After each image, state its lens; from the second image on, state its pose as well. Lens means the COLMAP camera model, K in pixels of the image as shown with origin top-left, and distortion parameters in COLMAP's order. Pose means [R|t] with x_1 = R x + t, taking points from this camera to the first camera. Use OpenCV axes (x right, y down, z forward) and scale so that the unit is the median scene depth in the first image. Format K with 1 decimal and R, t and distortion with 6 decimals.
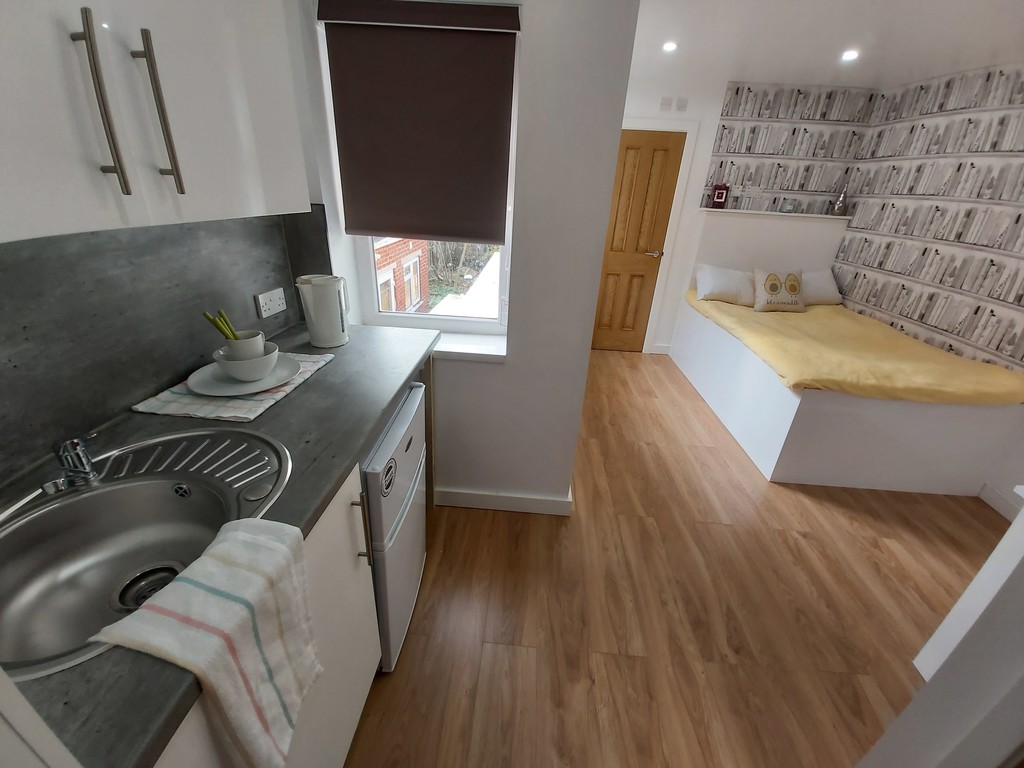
lens RADIAL K [[404.1, 0, 508.8], [0, 404.1, 375.5], [0, 0, 1]] dist [0.022600, -0.018495]
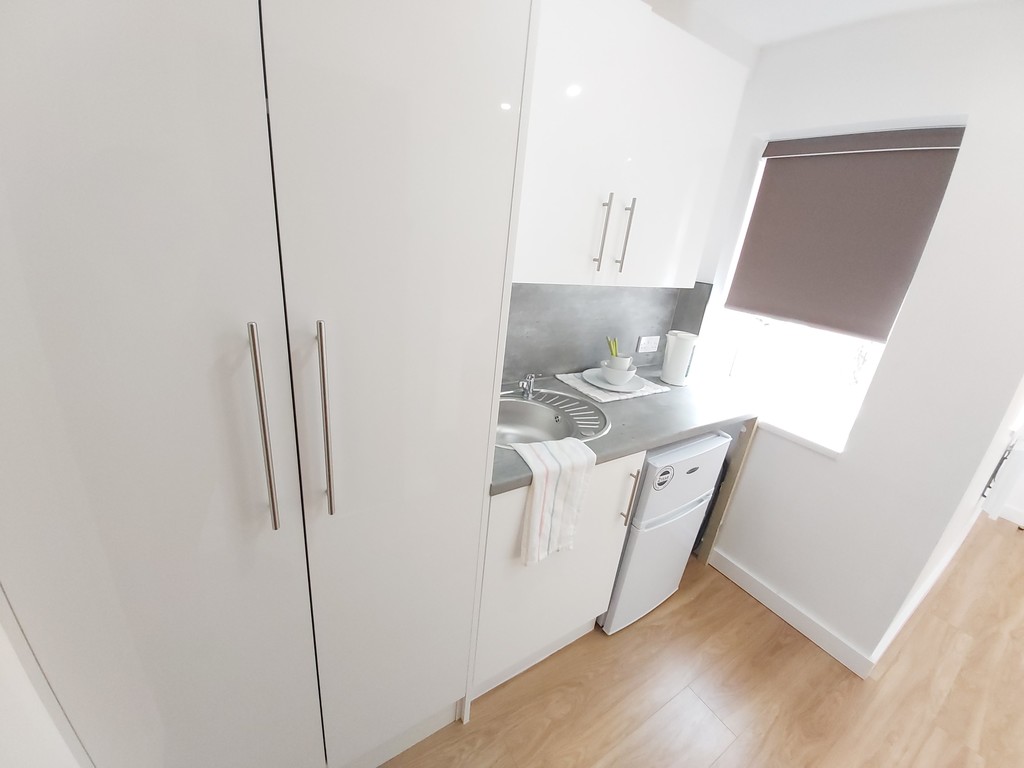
lens RADIAL K [[399.1, 0, 511.8], [0, 399.1, 374.8], [0, 0, 1]] dist [0.018495, -0.017815]
pose [[0.594535, 0.278823, -0.754179, 0.144081], [-0.399891, 0.916261, 0.023503, 0.051083], [0.697578, 0.287616, 0.656248, -0.147428]]
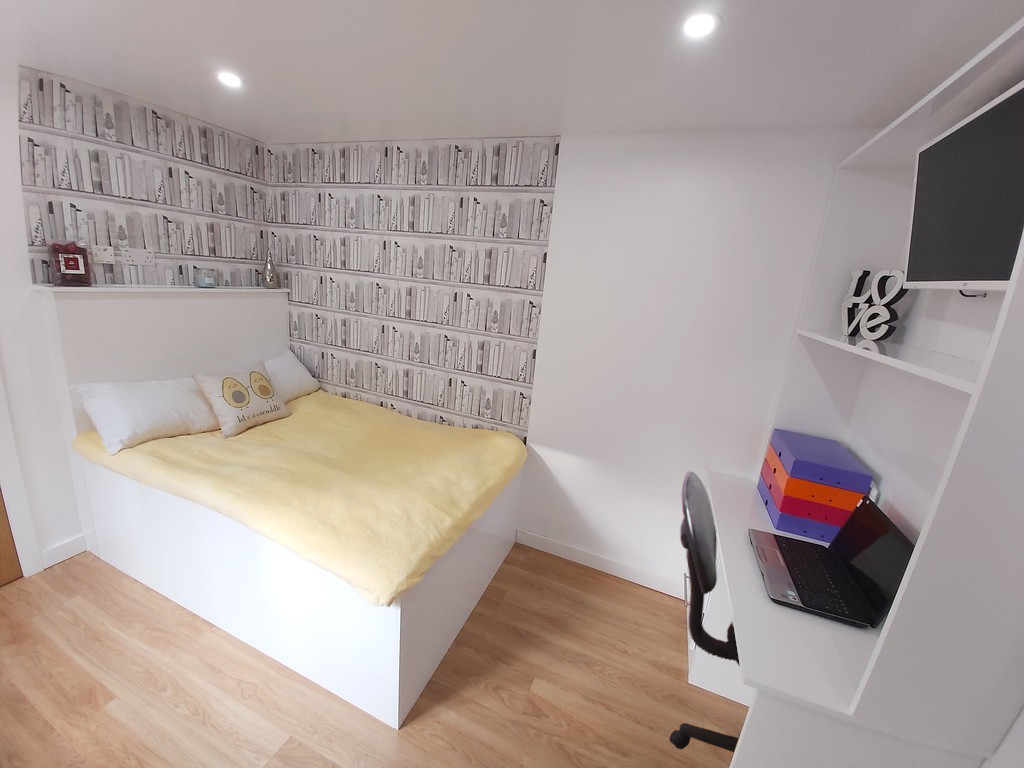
lens RADIAL K [[395.4, 0, 514.0], [0, 395.4, 376.1], [0, 0, 1]] dist [0.016300, -0.016458]
pose [[0.303011, -0.248712, 0.919960, 0.281375], [0.322895, 0.935038, 0.146435, -0.294042], [-0.896618, 0.252679, 0.363634, 0.502173]]
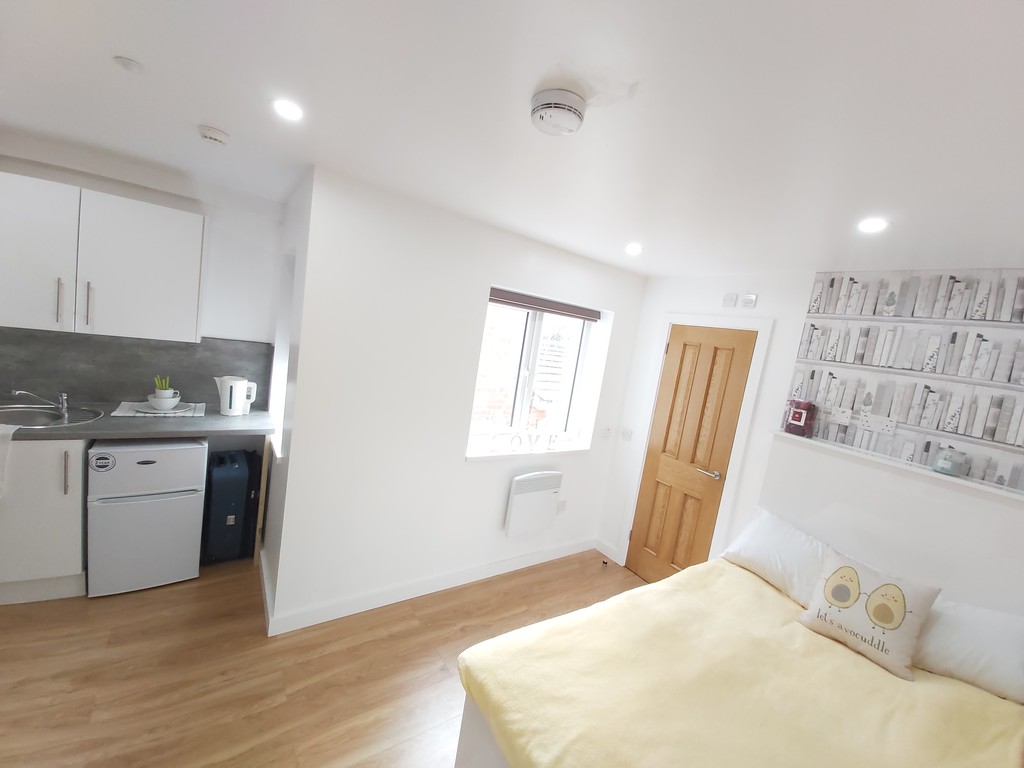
lens RADIAL K [[399.1, 0, 511.8], [0, 399.1, 374.8], [0, 0, 1]] dist [0.018495, -0.017815]
pose [[0.633807, 0.129347, -0.762599, 1.102686], [-0.427265, 0.880397, -0.205780, -0.263880], [0.644773, 0.456257, 0.613267, 0.424736]]
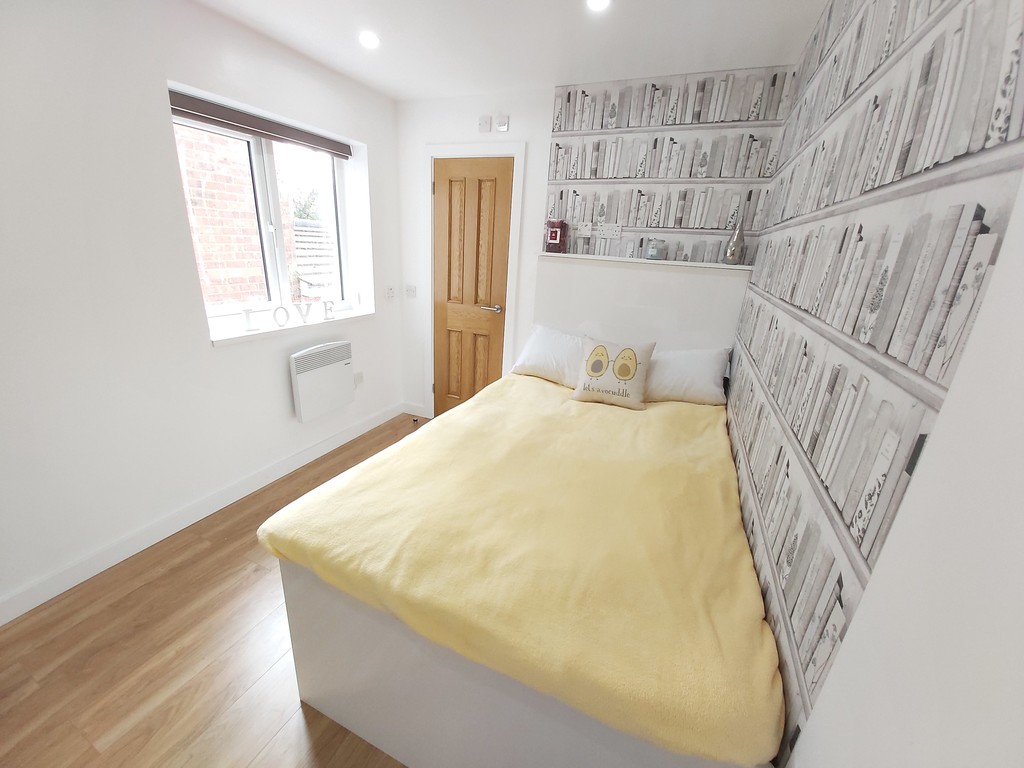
lens RADIAL K [[399.1, 0, 511.8], [0, 399.1, 374.8], [0, 0, 1]] dist [0.018495, -0.017815]
pose [[0.942478, 0.109066, -0.315975, 1.086069], [-0.149638, 0.982928, -0.107057, -0.168838], [0.298904, 0.148181, 0.942708, 0.526855]]
